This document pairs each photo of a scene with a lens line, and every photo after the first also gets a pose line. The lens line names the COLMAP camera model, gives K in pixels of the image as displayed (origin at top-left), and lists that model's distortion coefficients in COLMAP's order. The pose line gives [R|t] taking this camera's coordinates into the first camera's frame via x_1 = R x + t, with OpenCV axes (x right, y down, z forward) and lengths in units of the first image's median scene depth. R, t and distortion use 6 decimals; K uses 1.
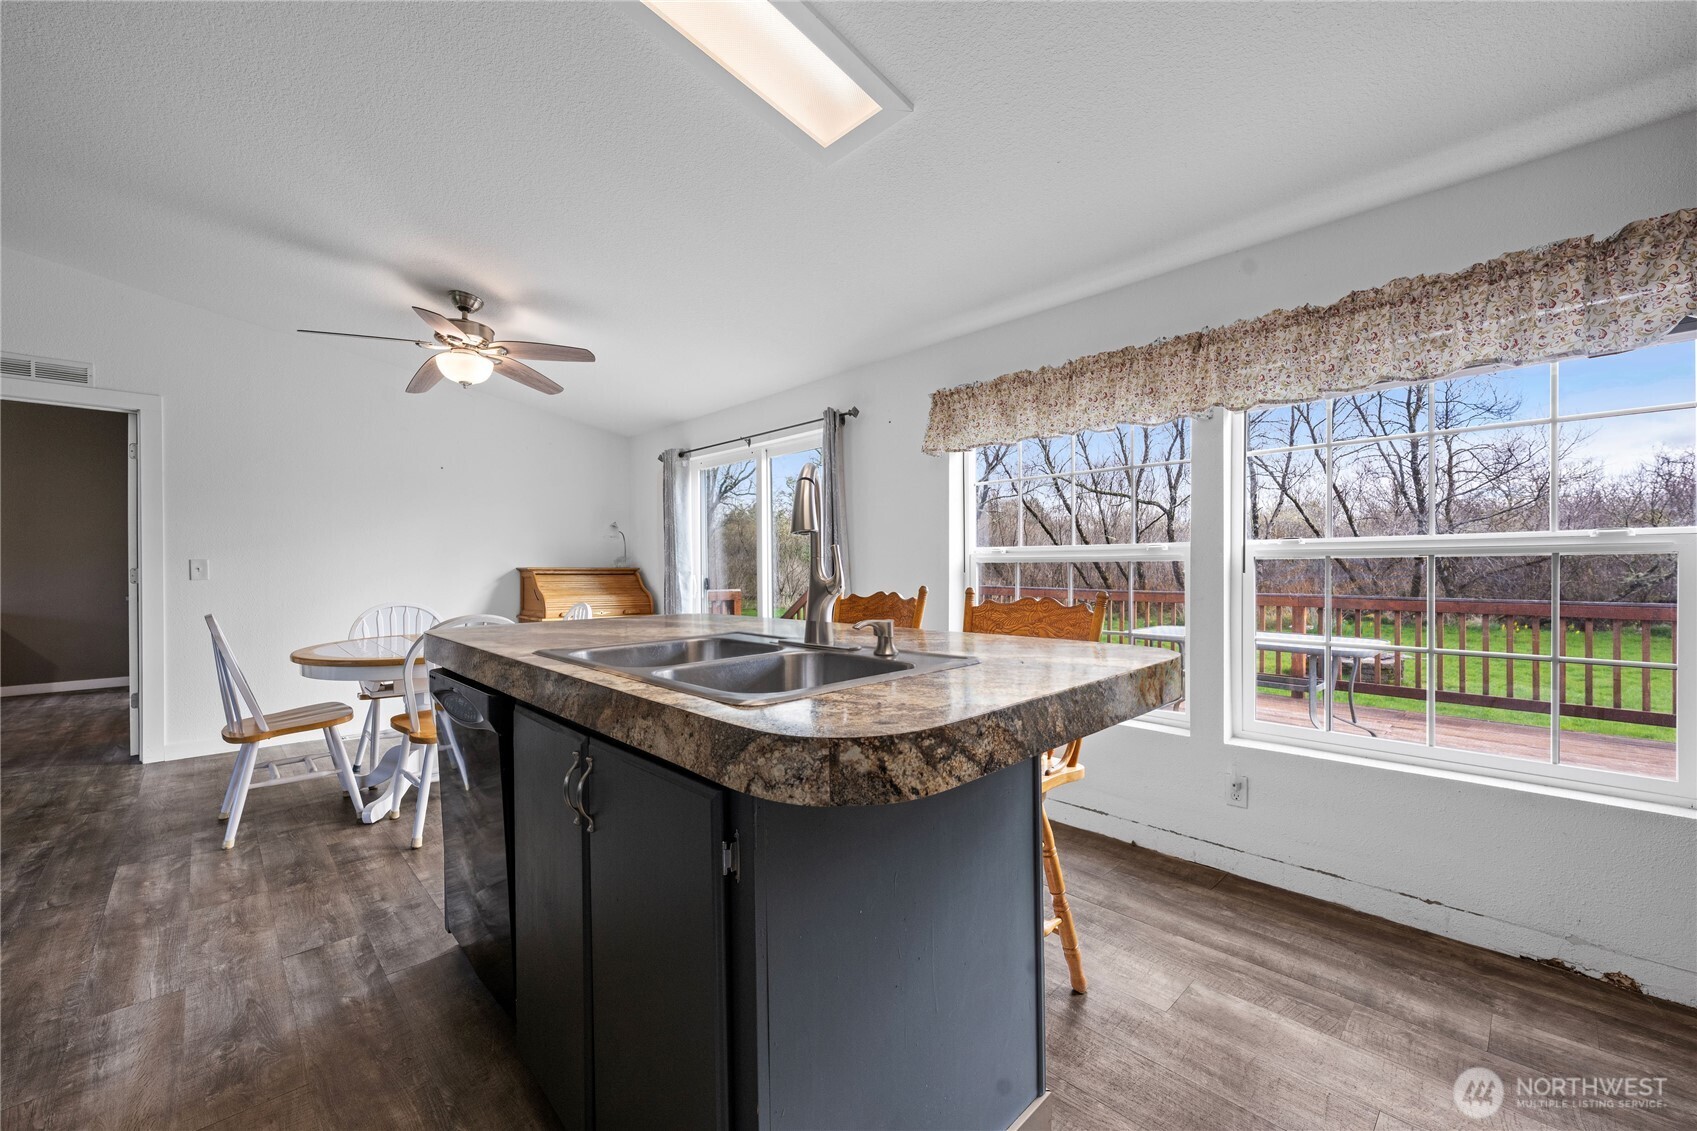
lens RADIAL K [[668.7, 0, 851.6], [0, 668.7, 571.5], [0, 0, 1]] dist [0.000997, 0.000377]
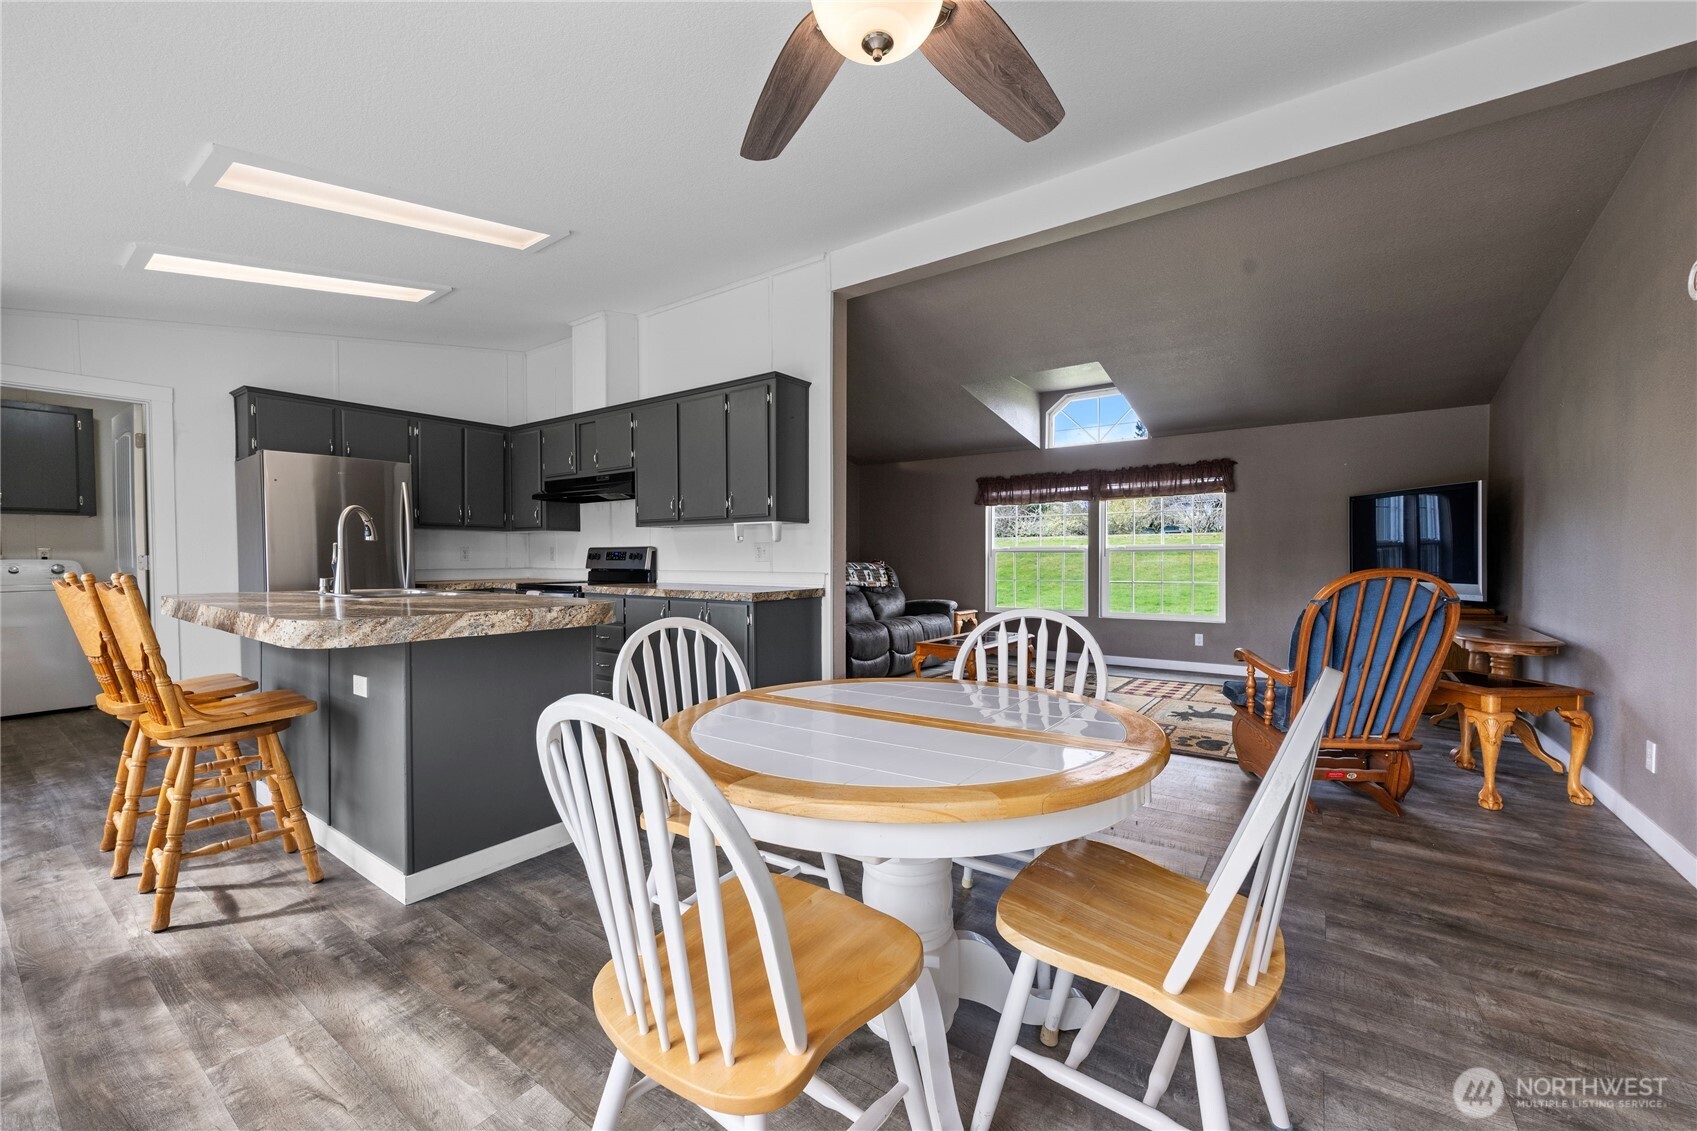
lens RADIAL K [[668.7, 0, 852.2], [0, 668.7, 564.8], [0, 0, 1]] dist [0.000997, 0.000377]
pose [[-0.982362, 0.011837, -0.186611, -0.732728], [0.007802, 0.999720, 0.022342, -0.003922], [0.186824, 0.020492, -0.982180, 2.051262]]
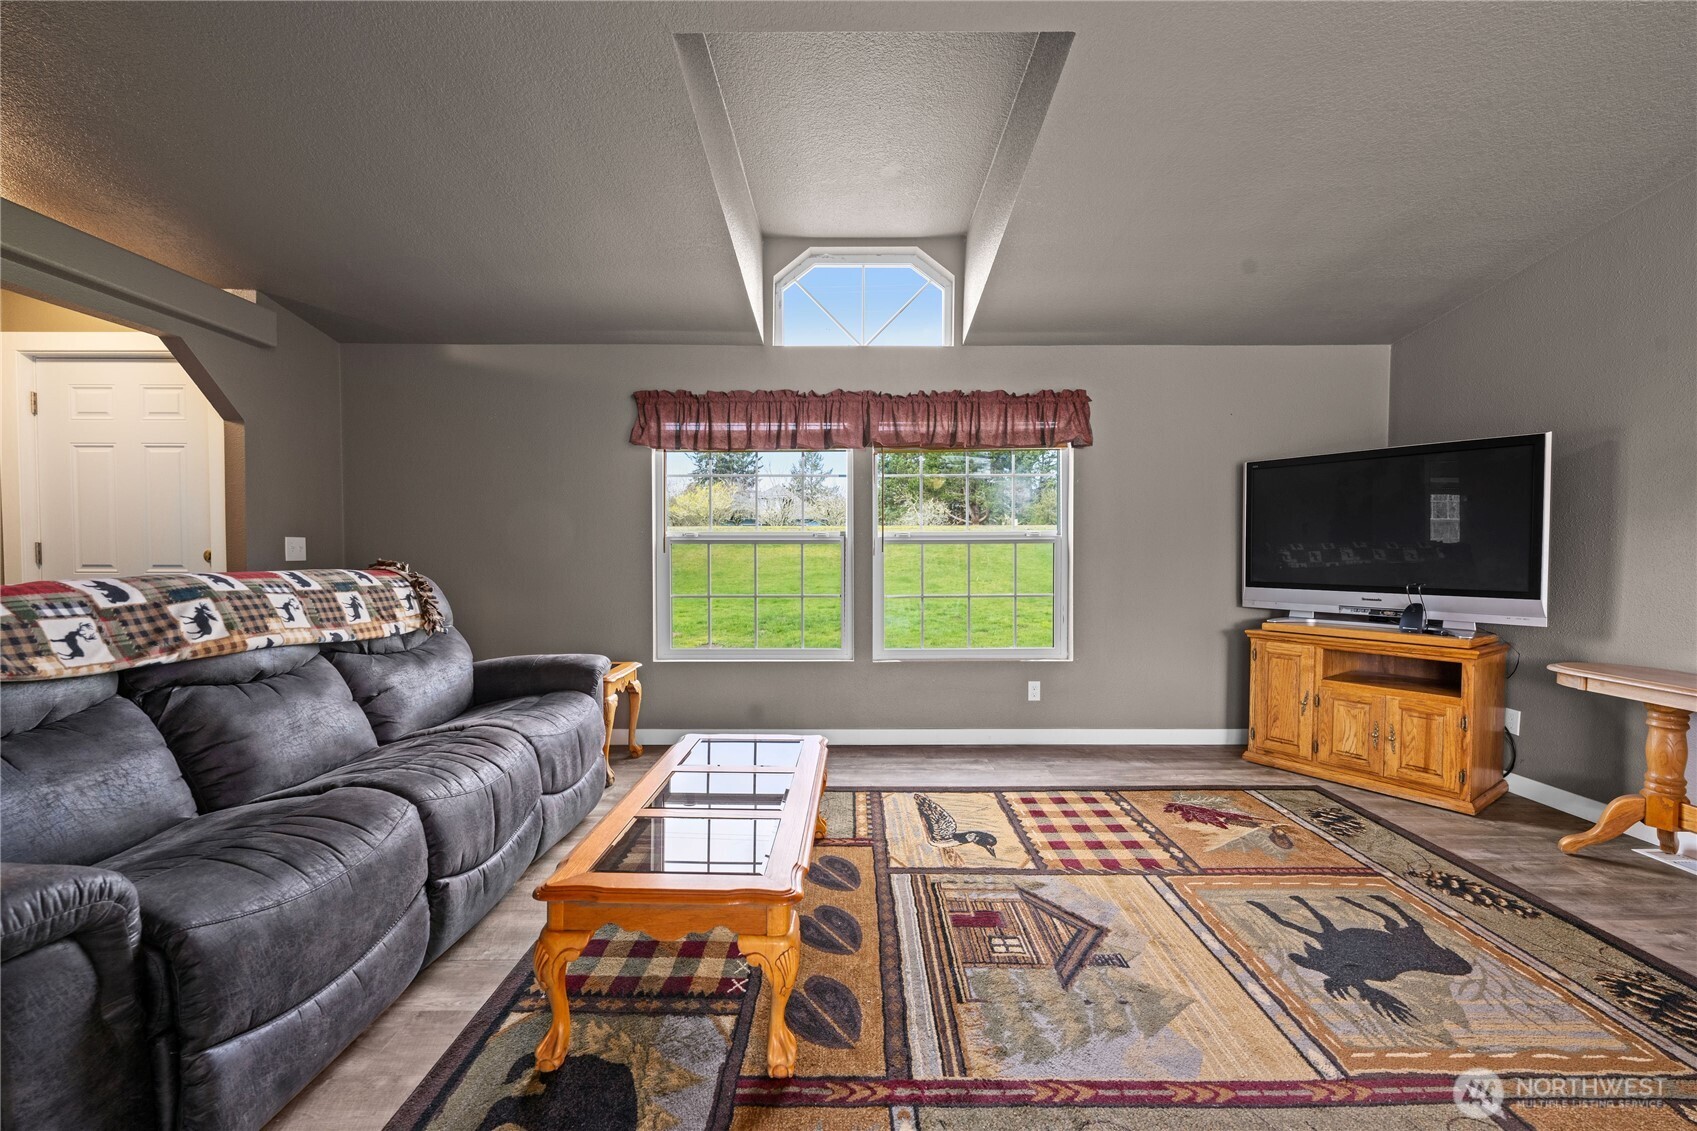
lens RADIAL K [[668.7, 0, 845.0], [0, 668.7, 566.8], [0, 0, 1]] dist [0.000997, 0.000377]
pose [[-0.699110, 0.025384, -0.714563, -1.146424], [-0.003502, 0.999236, 0.038922, 0.005774], [0.715005, 0.029713, -0.698487, 0.426276]]
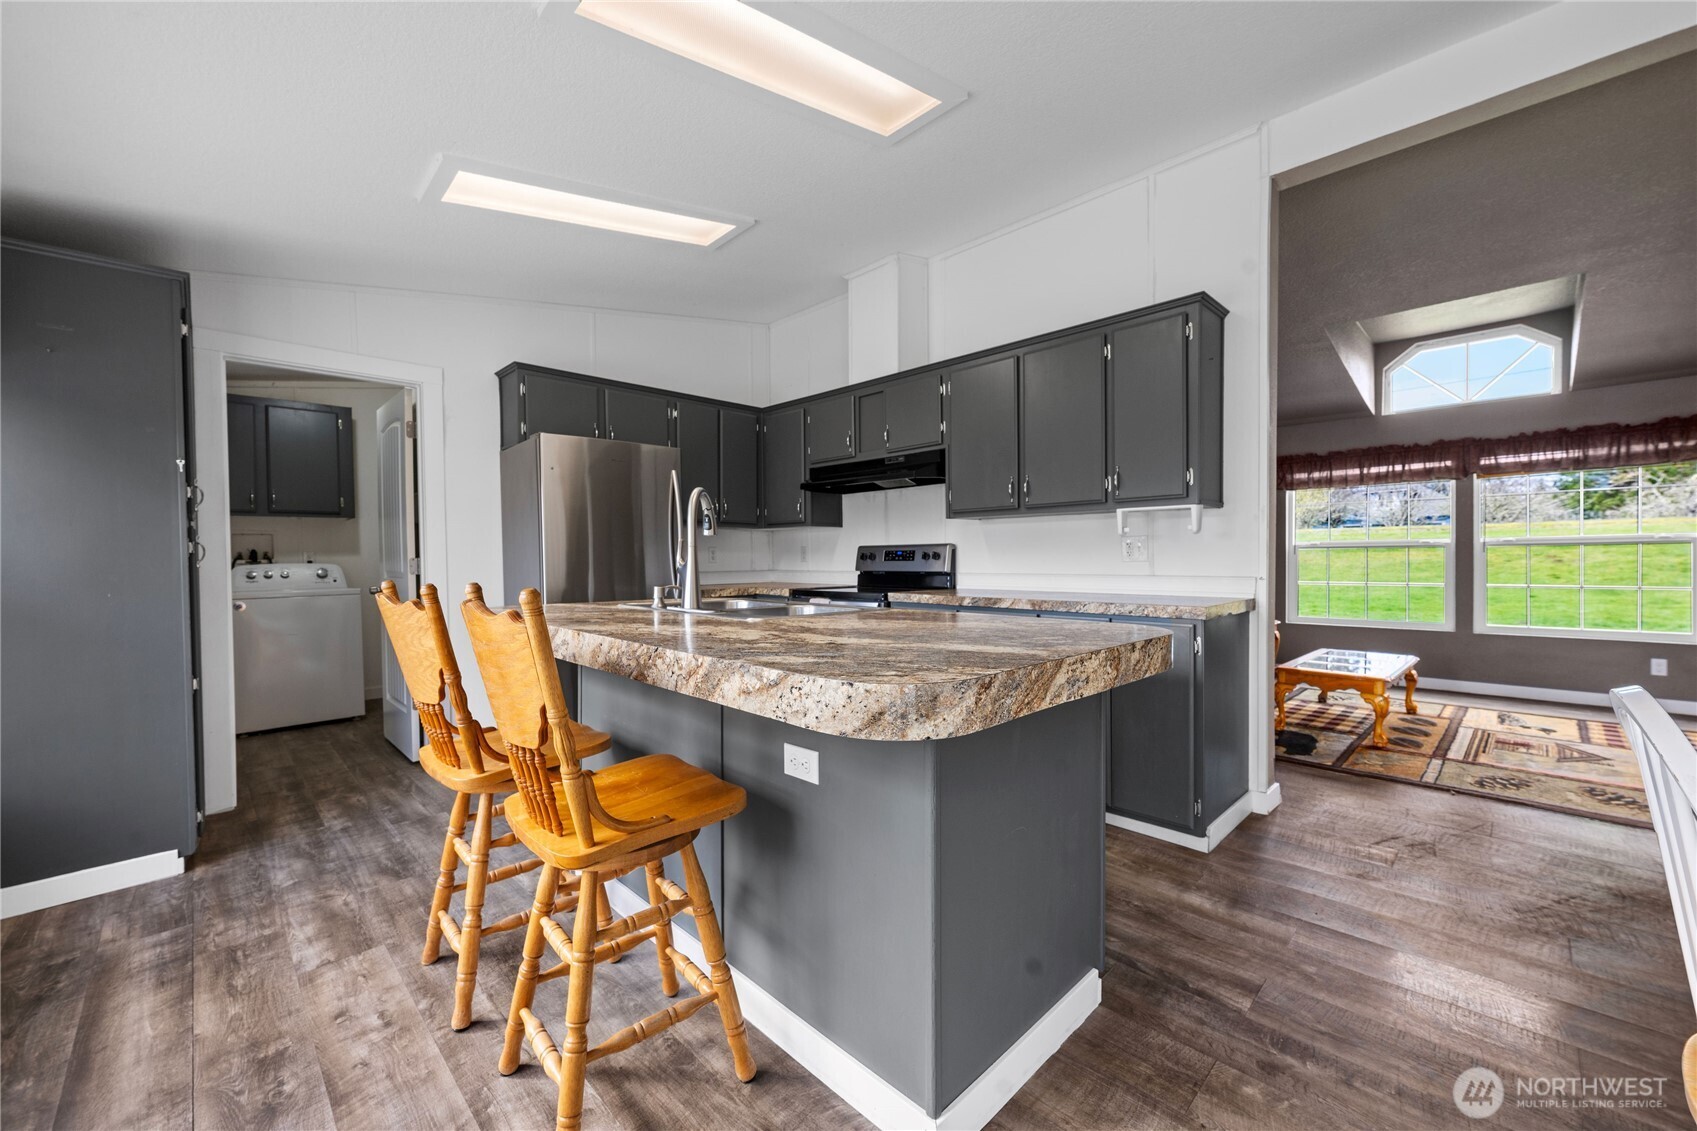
lens RADIAL K [[668.7, 0, 857.0], [0, 668.7, 562.8], [0, 0, 1]] dist [0.000997, 0.000377]
pose [[-0.999732, 0.016137, -0.016623, -0.242206], [0.015861, 0.999737, 0.016582, -0.002634], [0.016886, 0.016314, -0.999724, 1.558019]]
